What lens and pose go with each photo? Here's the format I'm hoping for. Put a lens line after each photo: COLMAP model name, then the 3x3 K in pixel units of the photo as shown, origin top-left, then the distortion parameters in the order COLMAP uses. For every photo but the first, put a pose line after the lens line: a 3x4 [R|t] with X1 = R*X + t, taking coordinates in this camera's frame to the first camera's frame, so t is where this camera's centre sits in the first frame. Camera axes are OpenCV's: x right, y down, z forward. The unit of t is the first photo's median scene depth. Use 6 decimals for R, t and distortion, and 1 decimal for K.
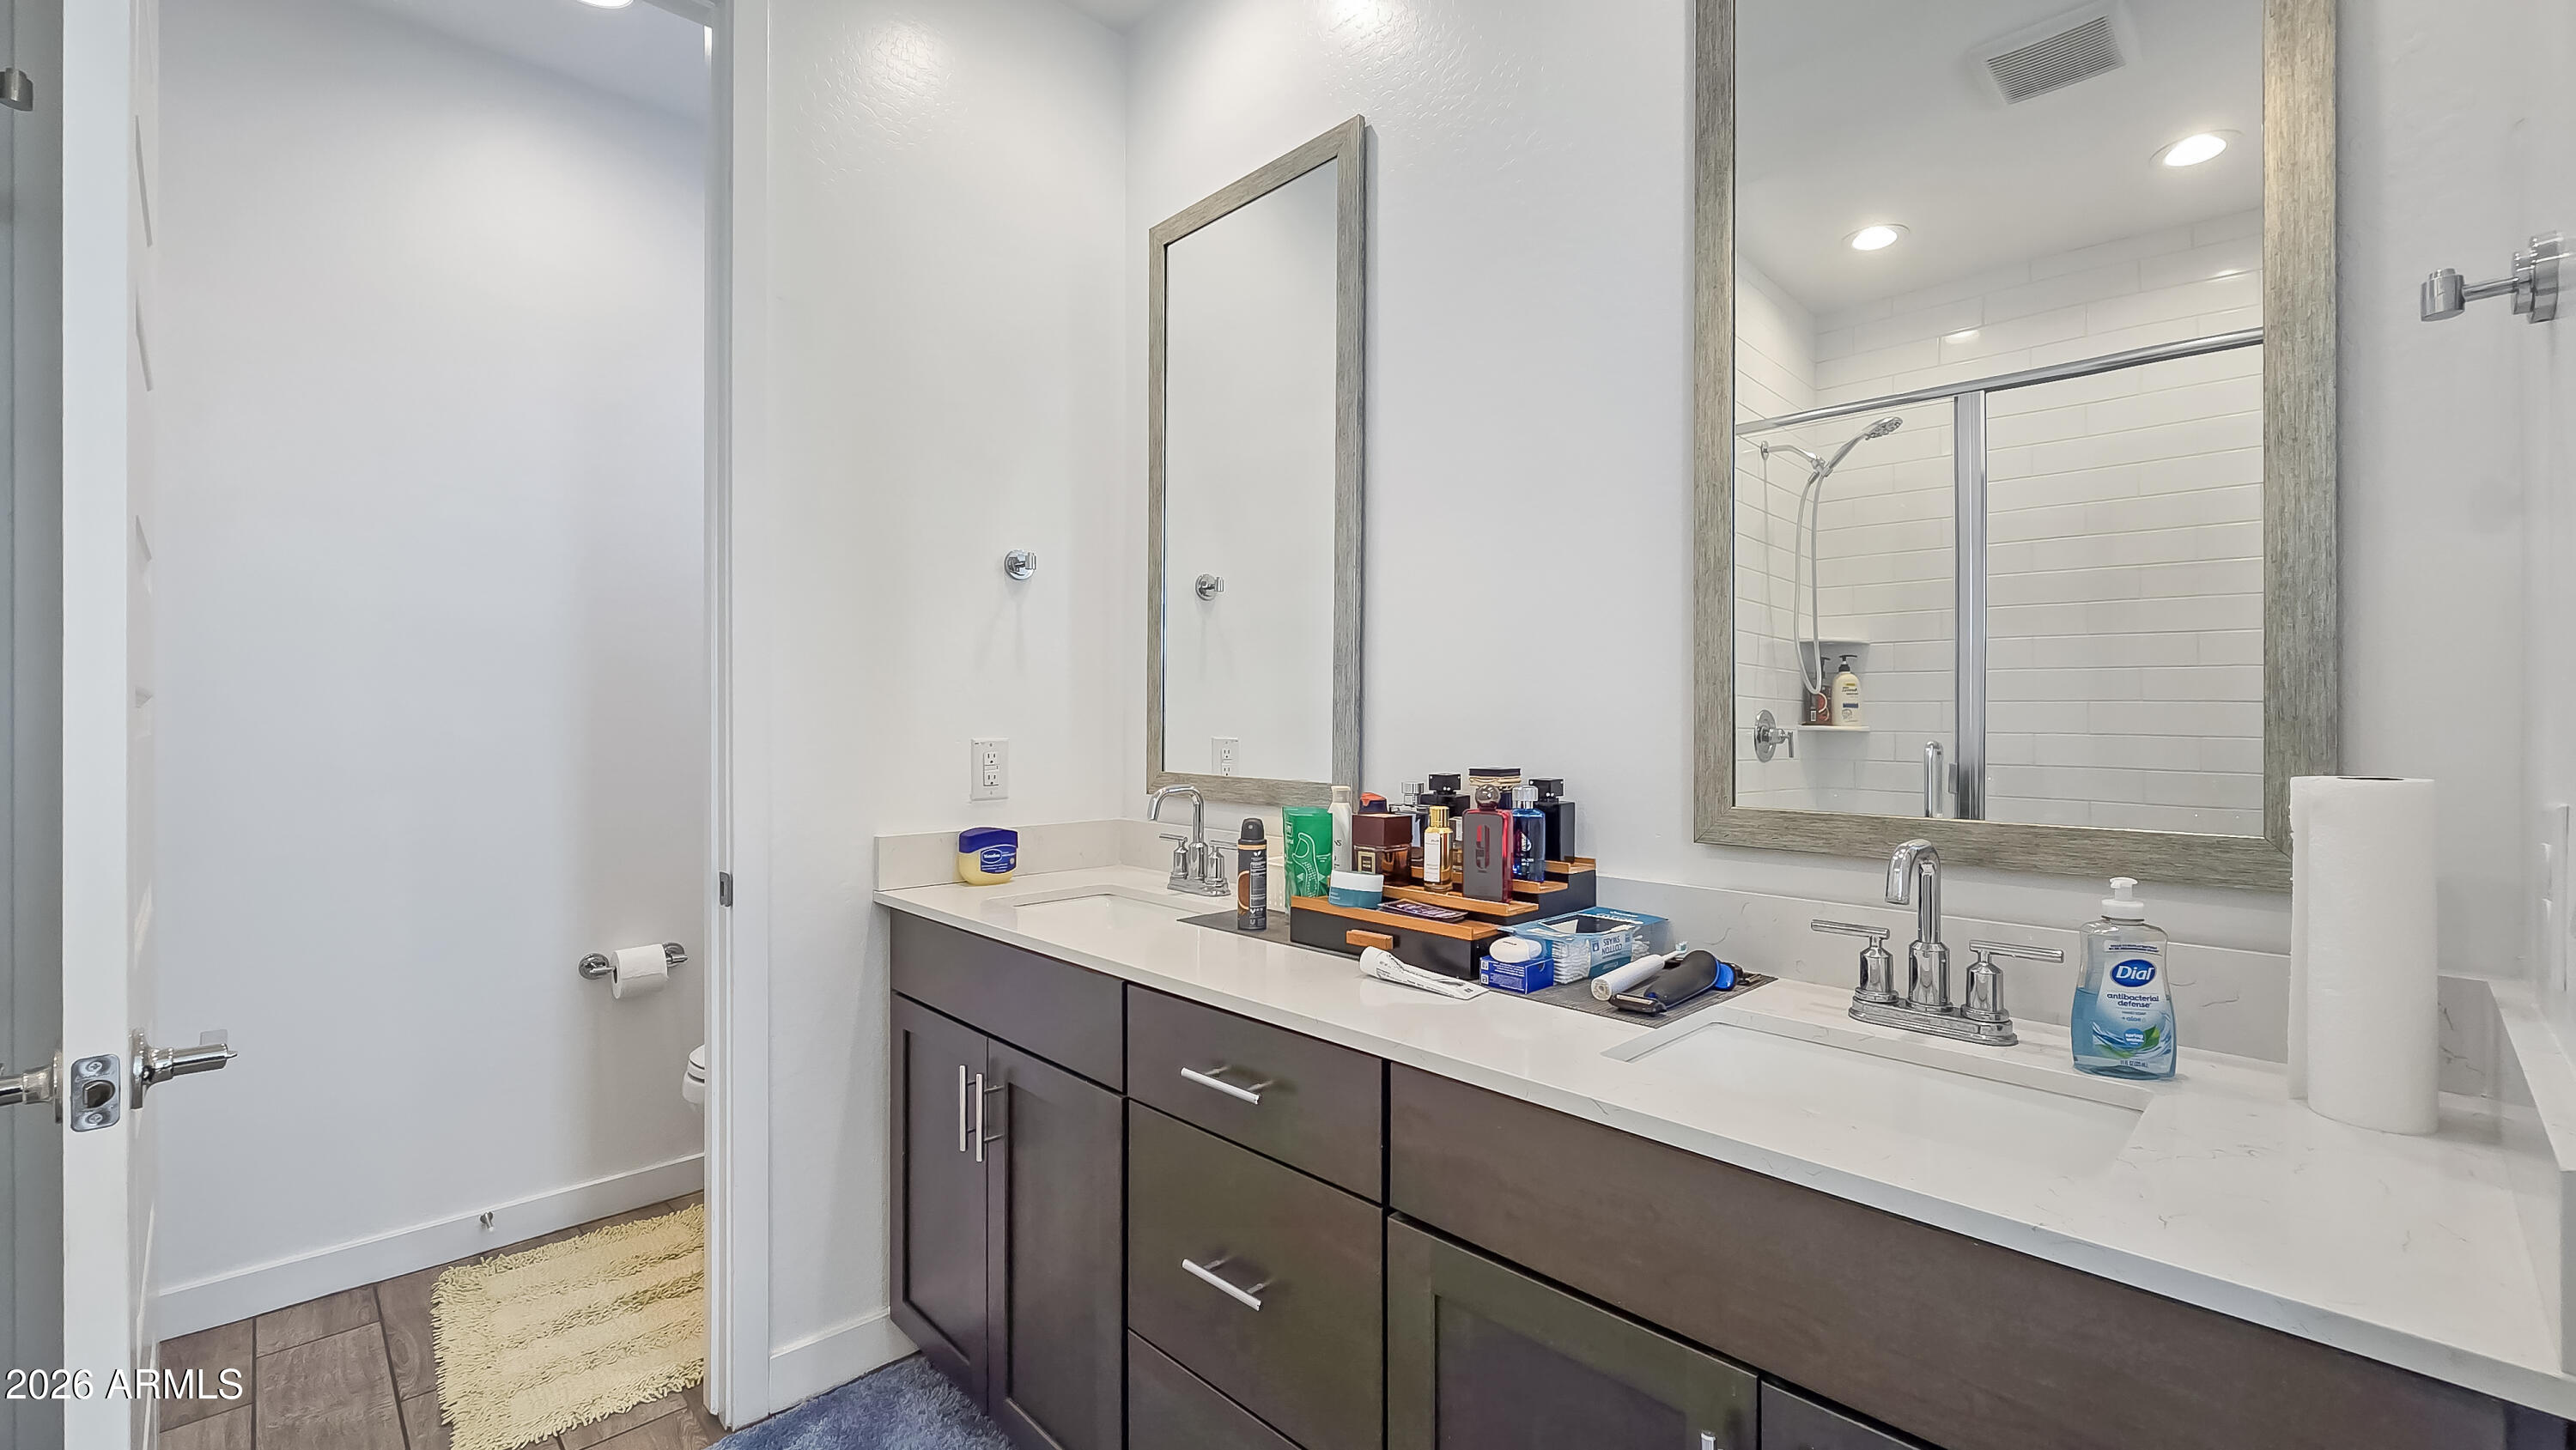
lens RADIAL K [[1065.1, 0, 1298.9], [0, 1065.1, 725.9], [0, 0, 1]] dist [-0.000621, -0.001170]
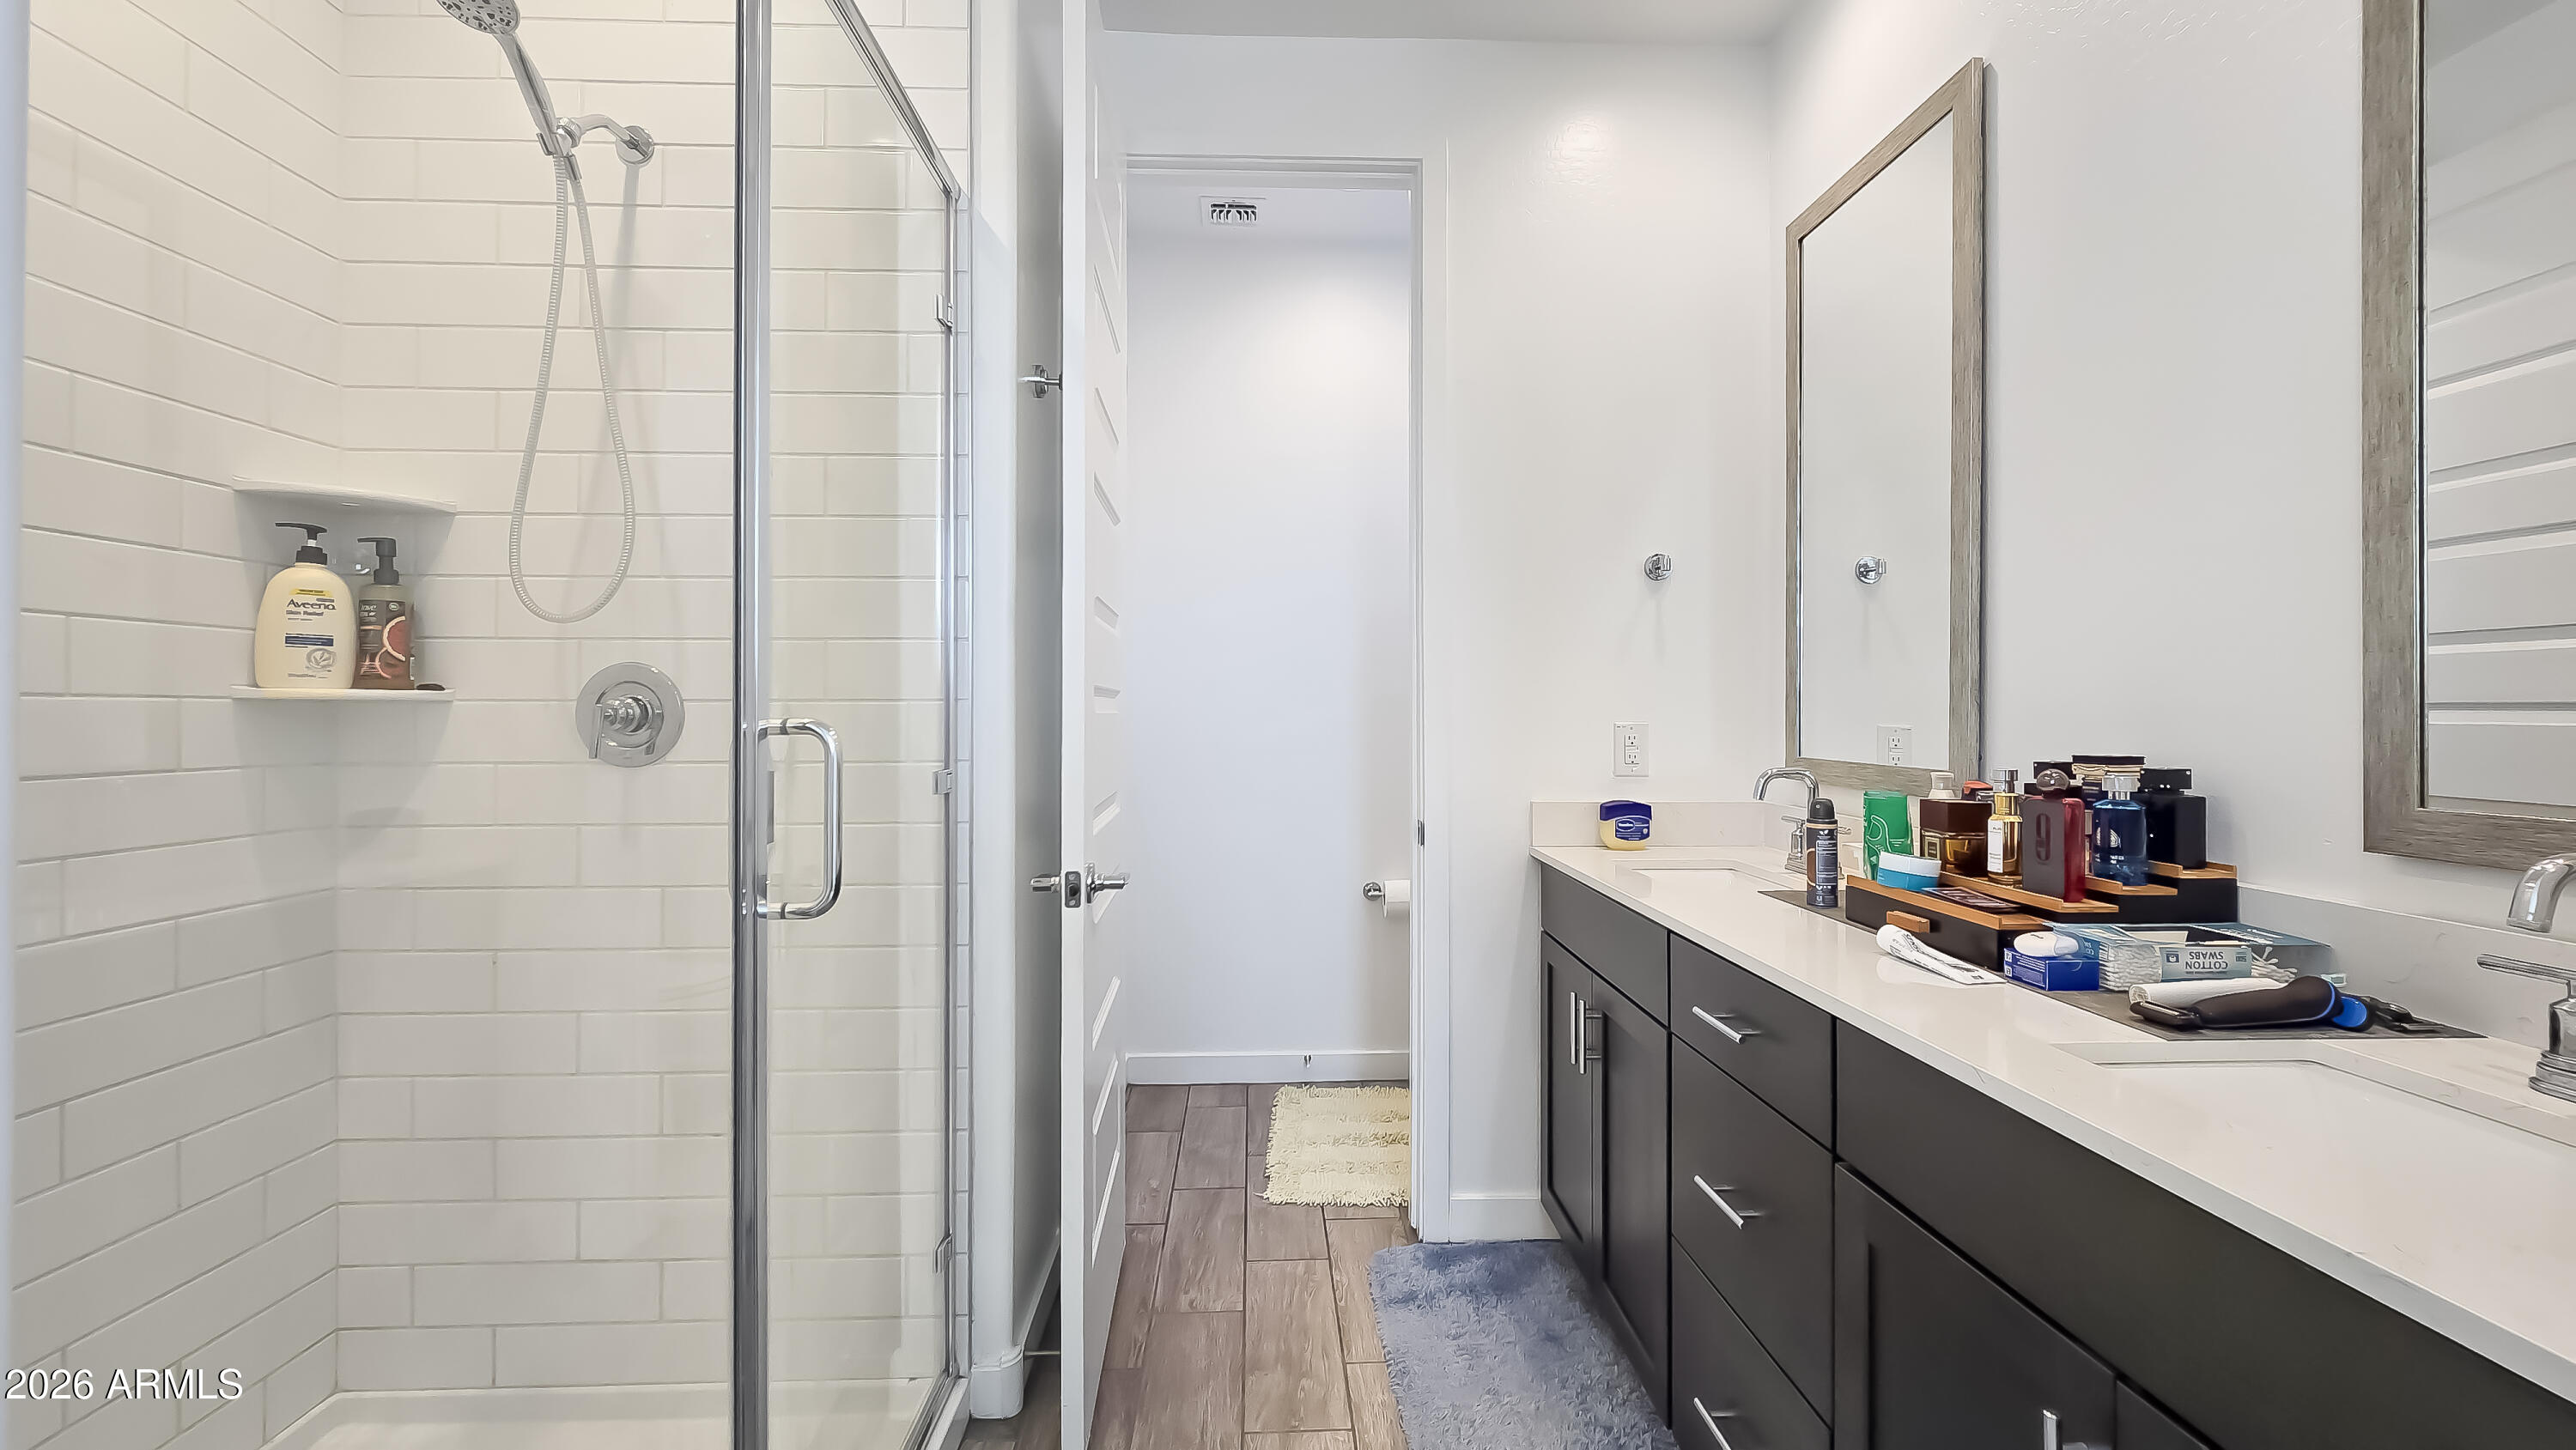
lens RADIAL K [[1065.1, 0, 1288.2], [0, 1065.1, 716.3], [0, 0, 1]] dist [-0.000621, -0.001170]
pose [[0.738972, 0.002148, -0.673733, 0.237619], [-0.004324, 0.999989, -0.001555, 0.010185], [0.673722, 0.004062, 0.738974, -0.095686]]
